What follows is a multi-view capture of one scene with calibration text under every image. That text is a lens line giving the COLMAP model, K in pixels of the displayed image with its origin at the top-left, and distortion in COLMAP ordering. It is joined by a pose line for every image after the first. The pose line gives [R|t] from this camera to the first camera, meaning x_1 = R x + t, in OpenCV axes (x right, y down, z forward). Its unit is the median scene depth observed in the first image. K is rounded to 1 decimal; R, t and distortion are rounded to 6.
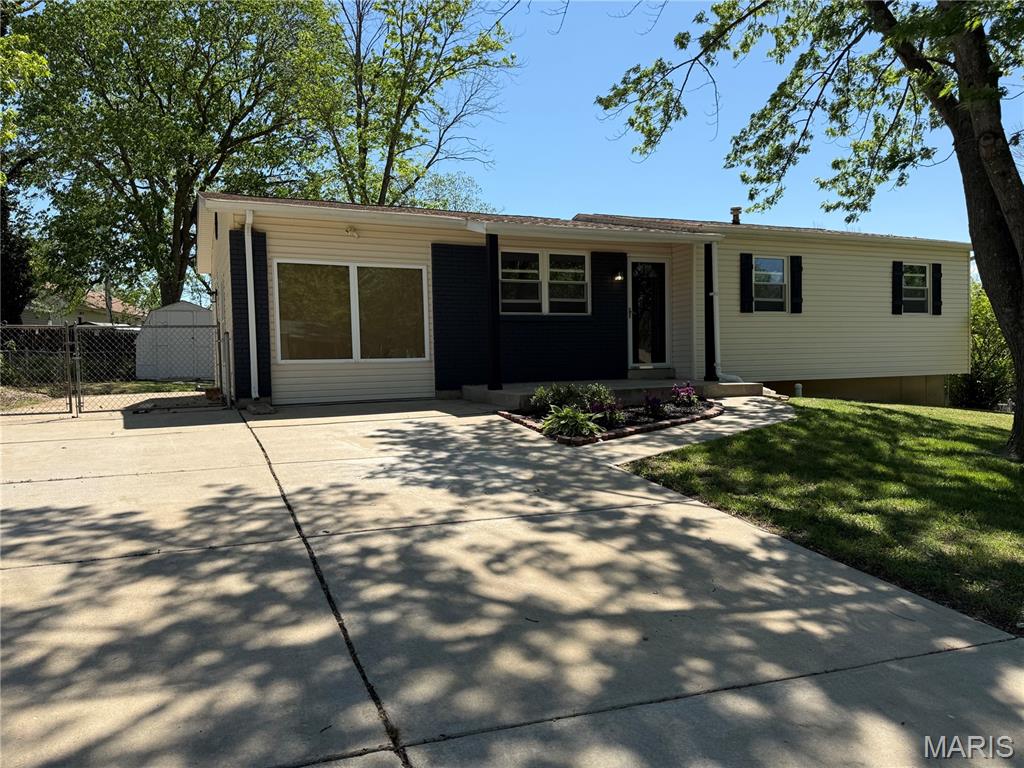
lens RADIAL K [[717.1, 0, 518.9], [0, 717.1, 385.3], [0, 0, 1]] dist [0.120642, -0.202753]
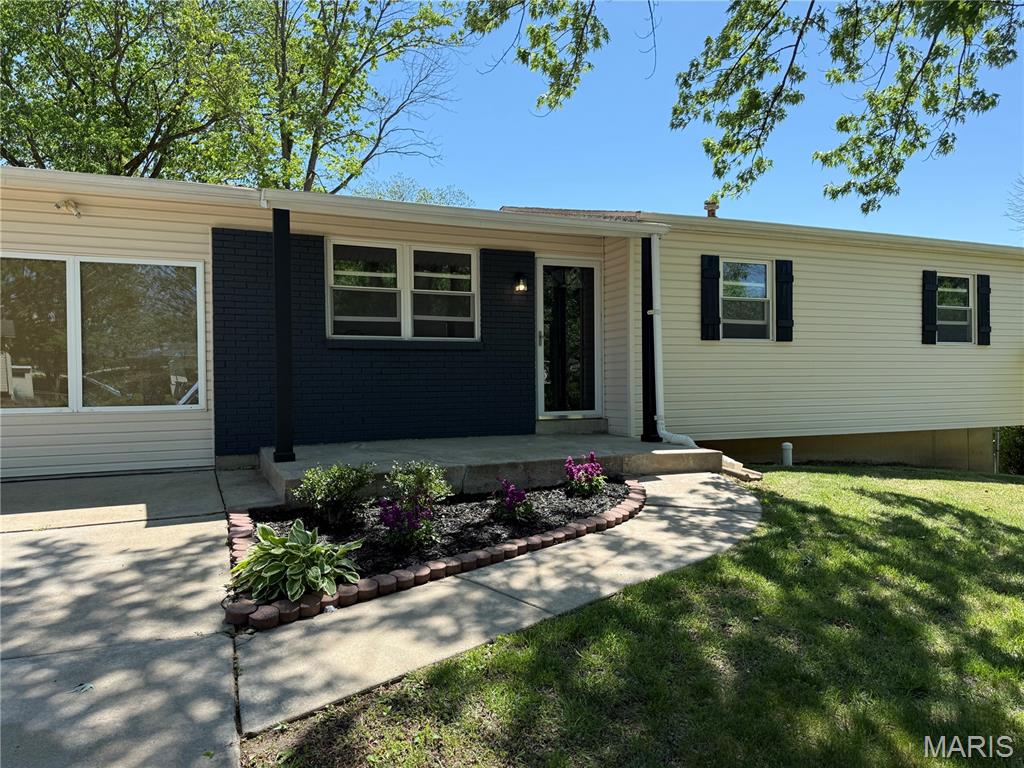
lens RADIAL K [[723.1, 0, 512.0], [0, 723.1, 384.0], [0, 0, 1]] dist [0.086245, -0.111912]
pose [[0.999645, 0.012312, -0.023643, 0.150531], [-0.013001, 0.999489, -0.029194, -0.038093], [0.023272, 0.029491, 0.999294, 0.323343]]
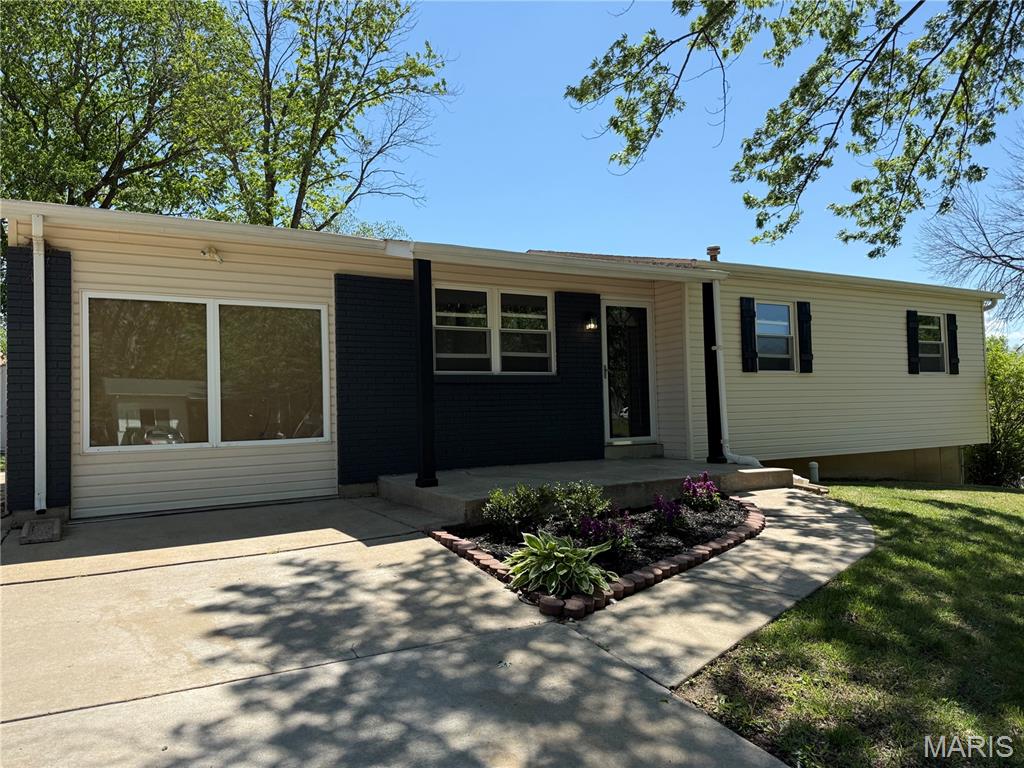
lens RADIAL K [[717.1, 0, 518.9], [0, 717.1, 385.3], [0, 0, 1]] dist [0.120642, -0.202753]
pose [[0.995234, -0.000600, 0.097510, -0.010907], [0.007671, 0.997364, -0.072152, -0.033881], [-0.097209, 0.072557, 0.992616, 0.268920]]
